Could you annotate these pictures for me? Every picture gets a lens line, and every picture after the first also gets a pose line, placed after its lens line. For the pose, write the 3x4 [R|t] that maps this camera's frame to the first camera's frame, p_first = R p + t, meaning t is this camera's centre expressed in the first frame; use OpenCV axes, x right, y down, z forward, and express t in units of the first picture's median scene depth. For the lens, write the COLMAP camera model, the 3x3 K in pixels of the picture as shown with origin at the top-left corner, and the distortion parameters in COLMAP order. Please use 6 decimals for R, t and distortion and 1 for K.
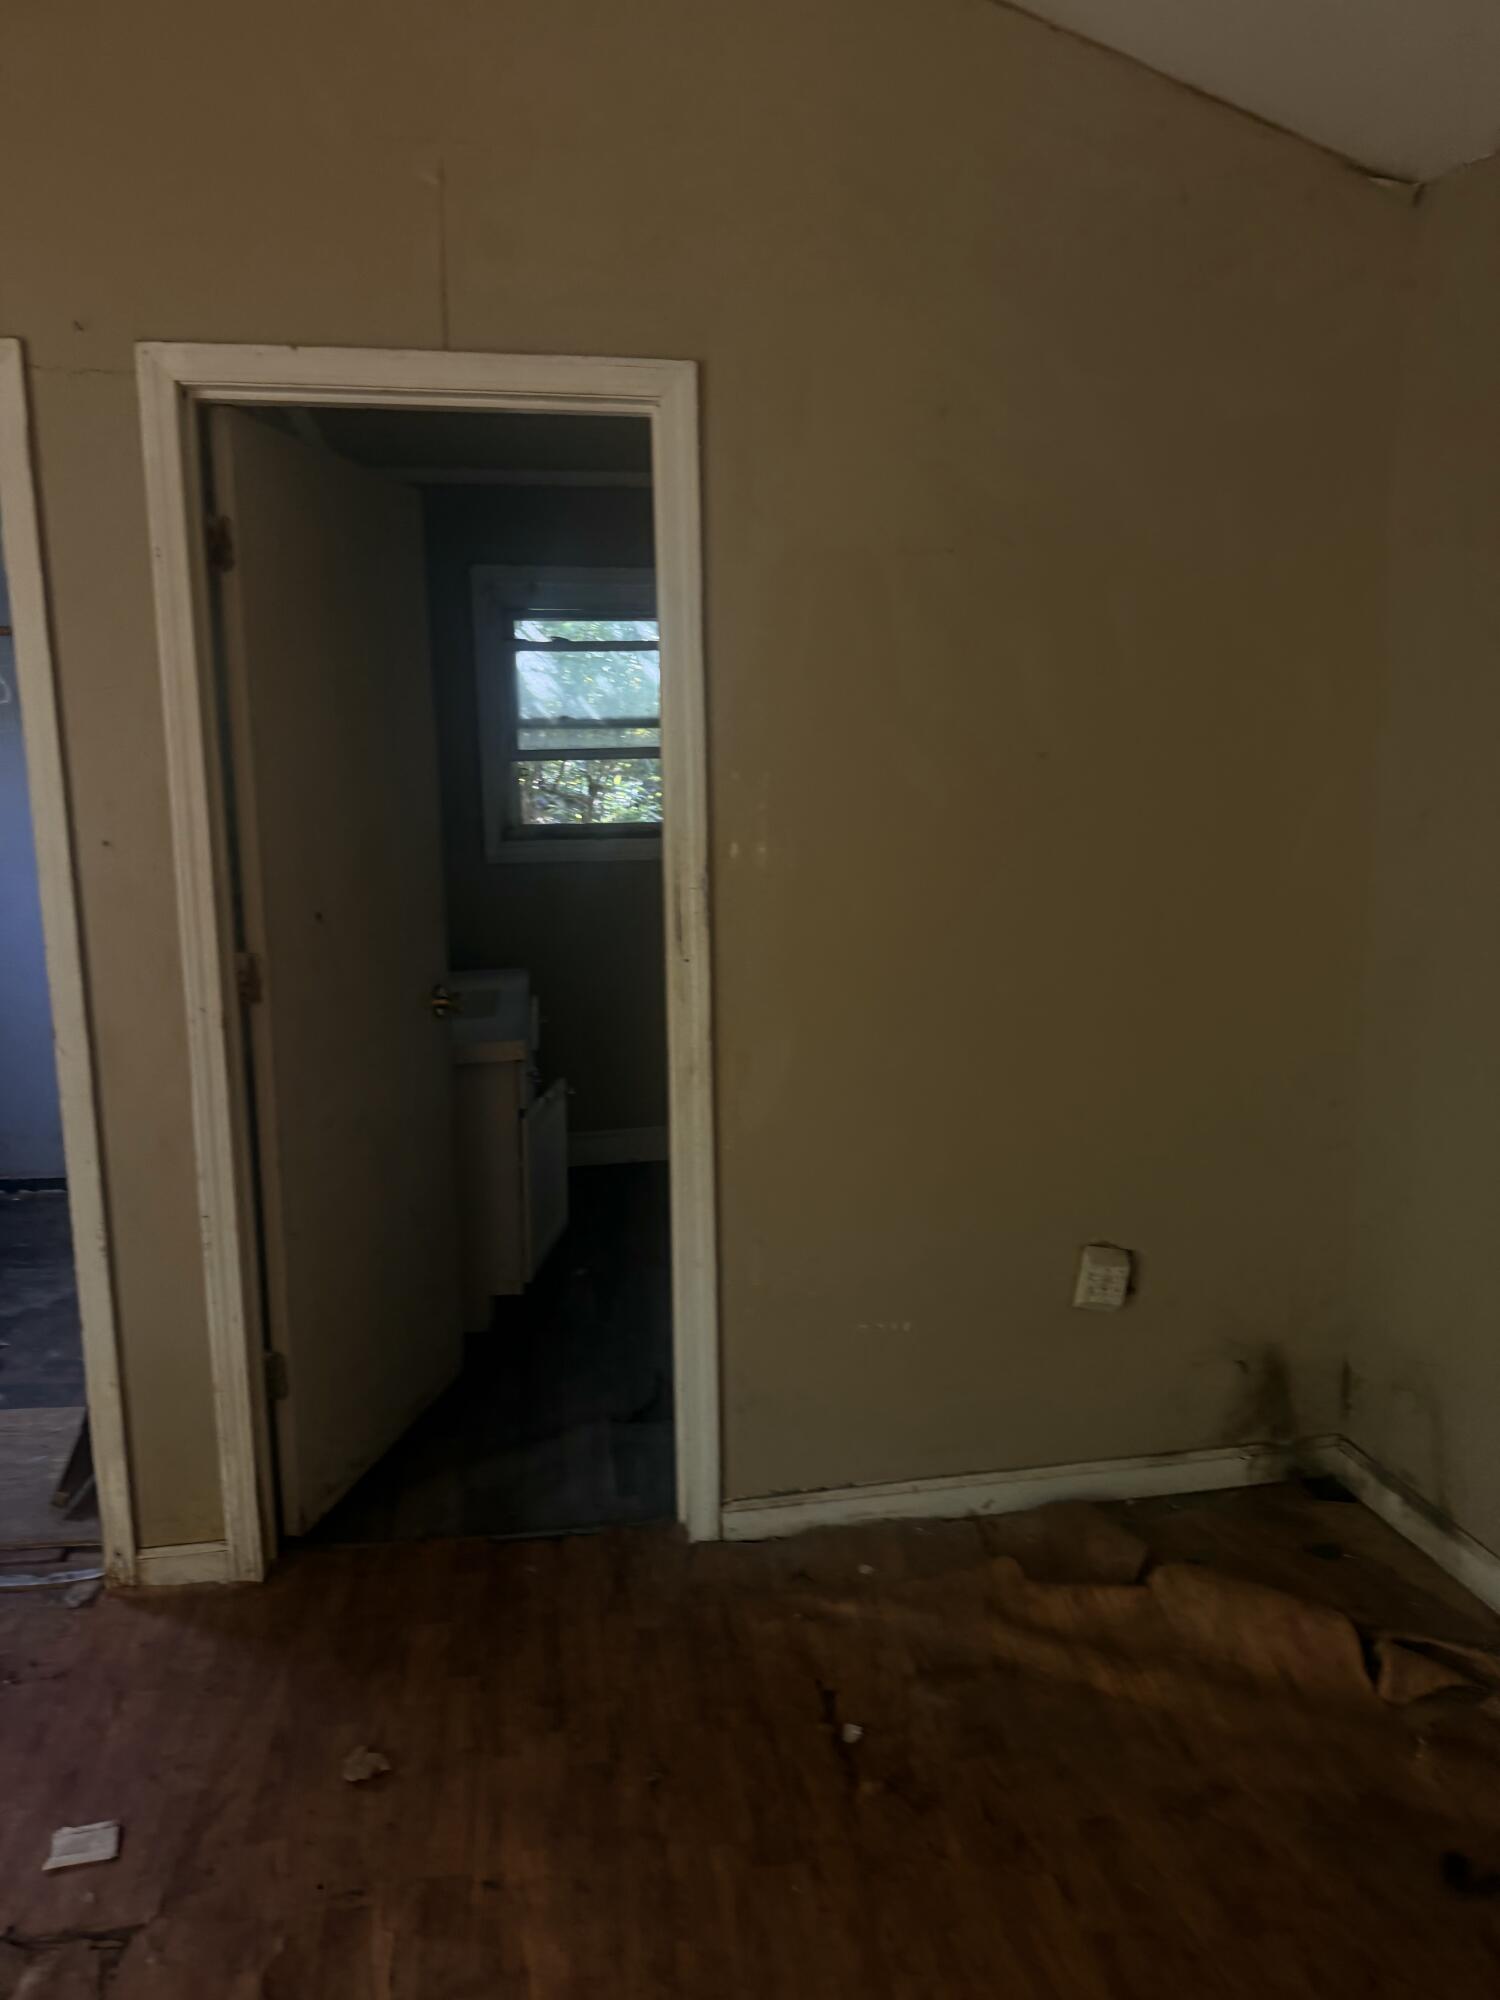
lens RADIAL K [[1419.6, 0, 750.0], [0, 1419.6, 1000.0], [0, 0, 1]] dist [0.105683, -0.168726]
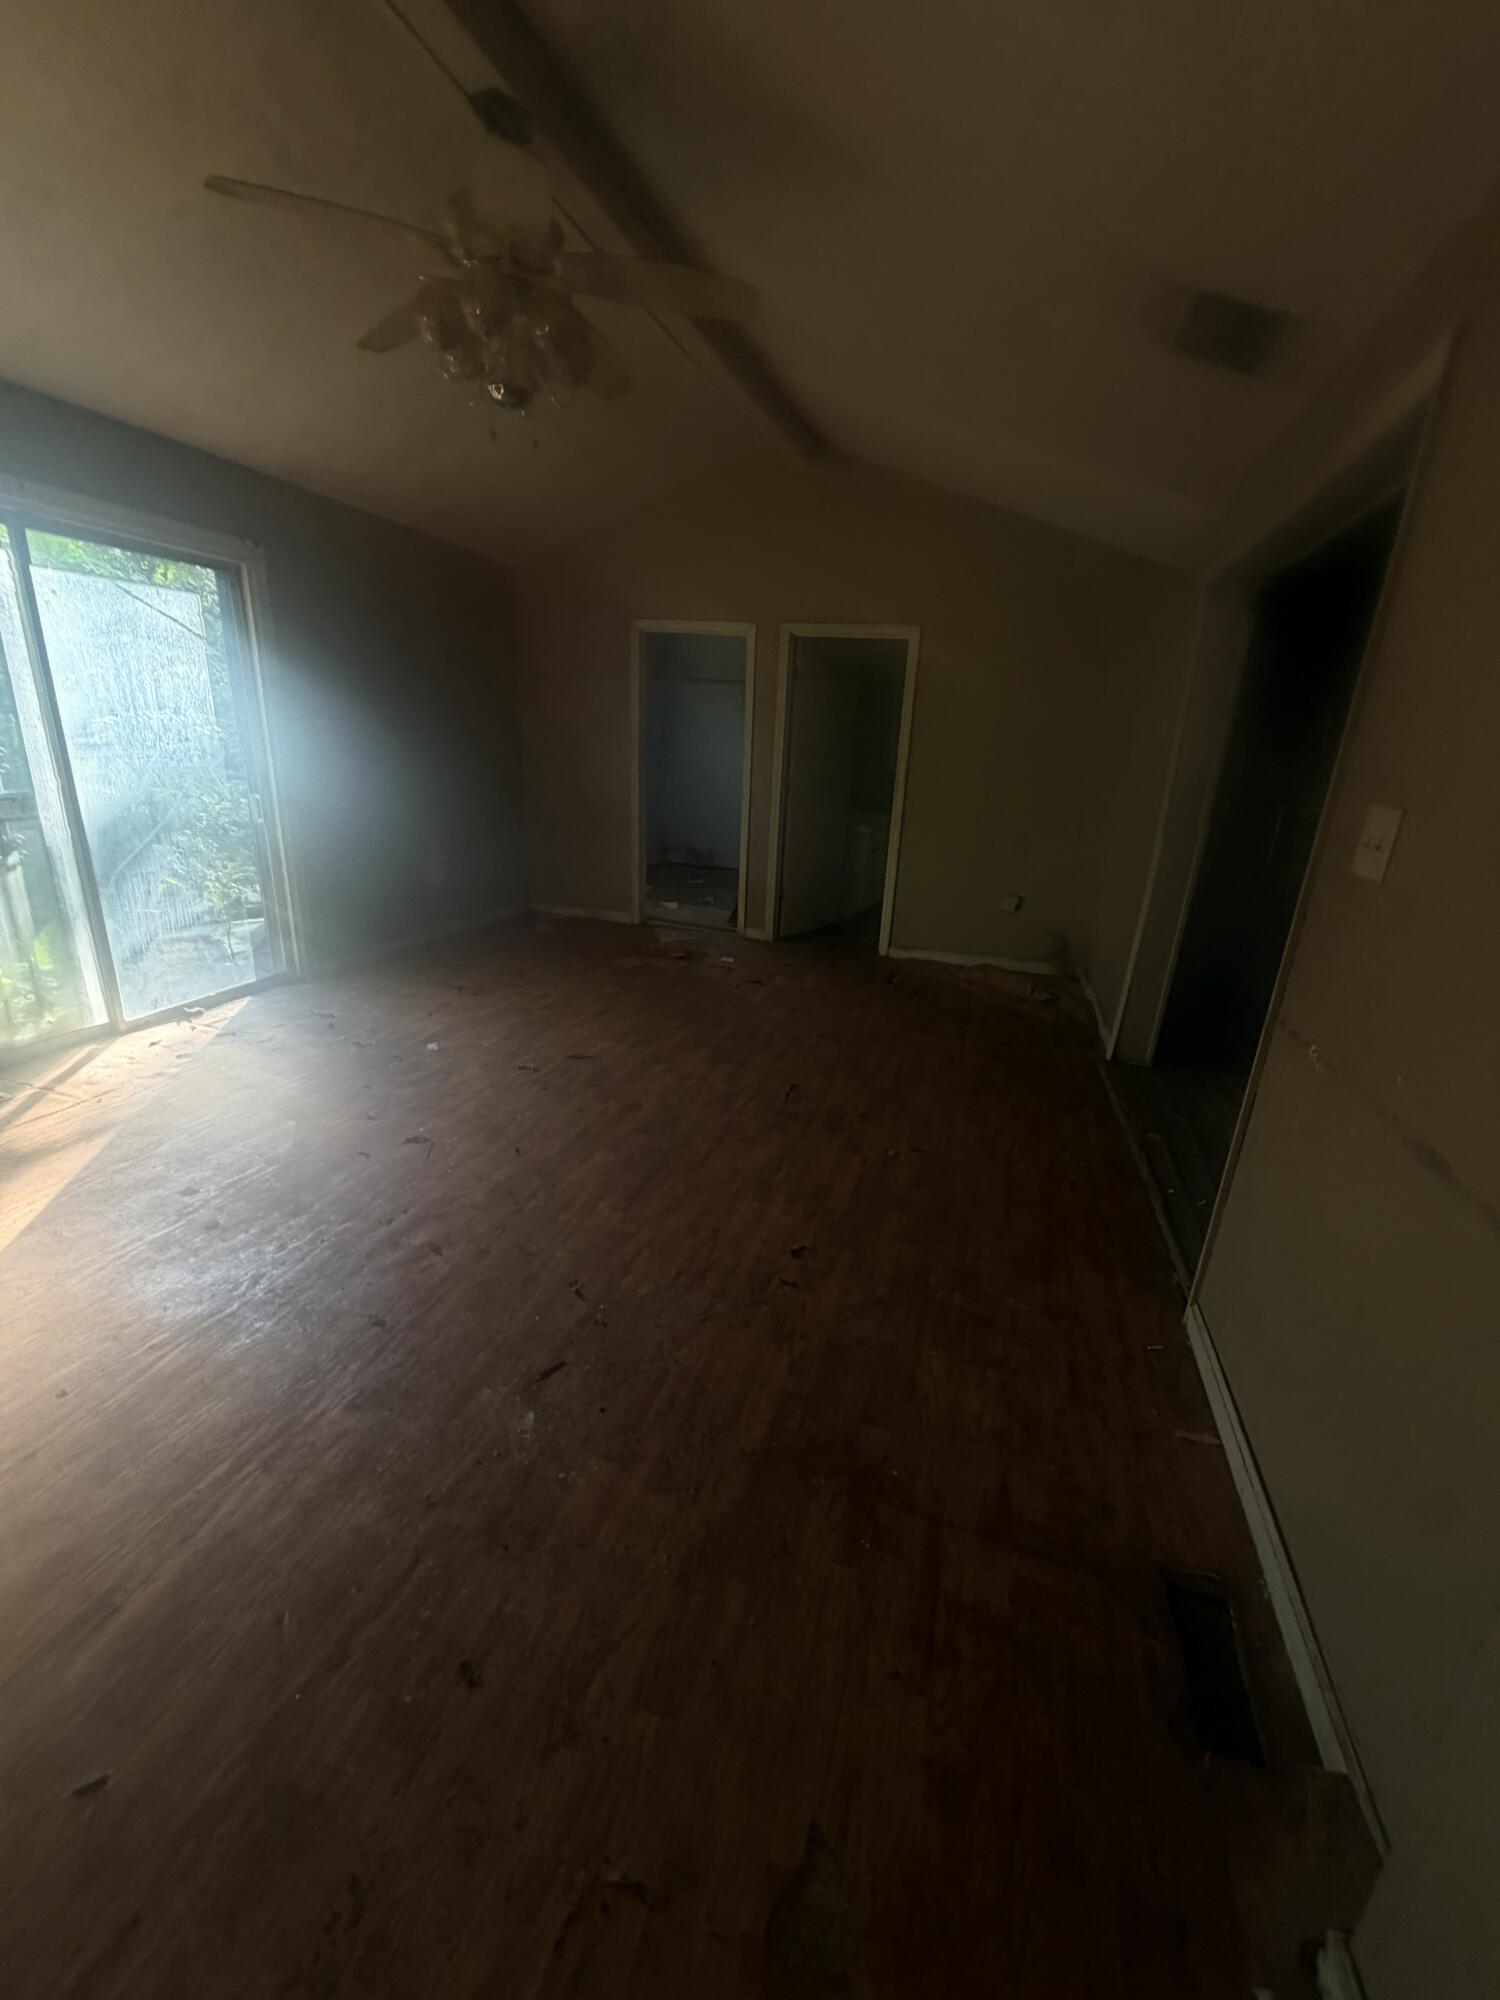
lens RADIAL K [[803.2, 0, 745.6], [0, 803.2, 994.7], [0, 0, 1]] dist [0.000312, -0.000029]
pose [[0.902552, 0.184089, -0.389244, 0.473076], [-0.120383, 0.975832, 0.182374, 0.138320], [0.413409, -0.117743, 0.902900, -1.026319]]
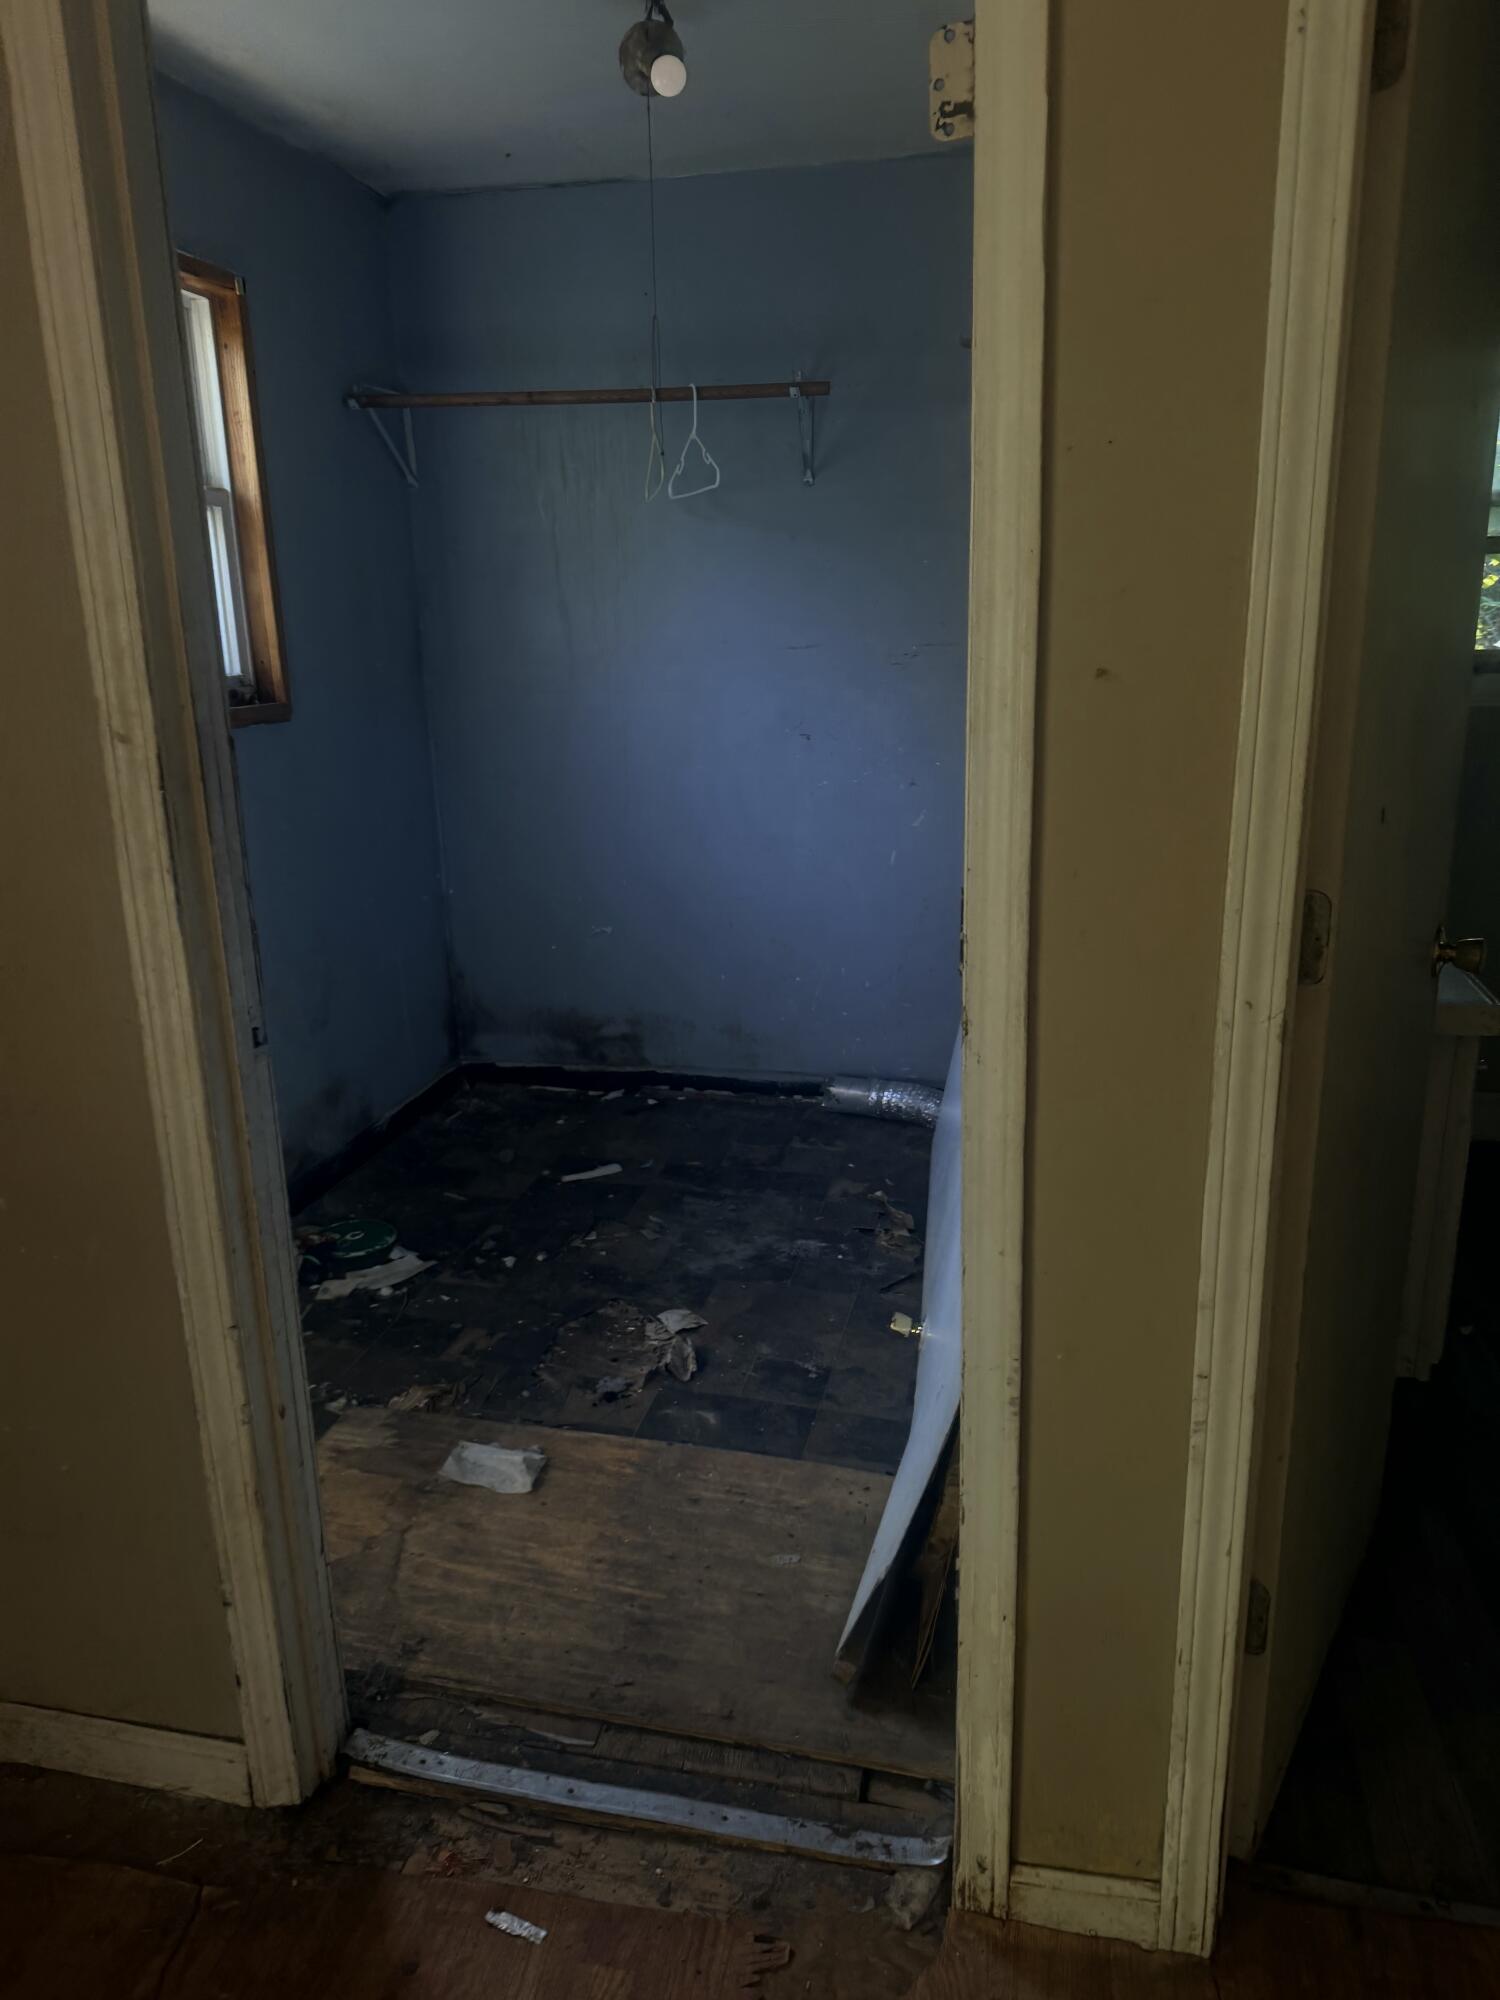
lens RADIAL K [[1419.6, 0, 750.0], [0, 1419.6, 1000.0], [0, 0, 1]] dist [0.105683, -0.168726]
pose [[0.938671, 0.090106, -0.332833, -0.336085], [-0.050202, 0.990680, 0.126620, -0.045095], [0.341140, -0.102146, 0.934446, 0.408075]]
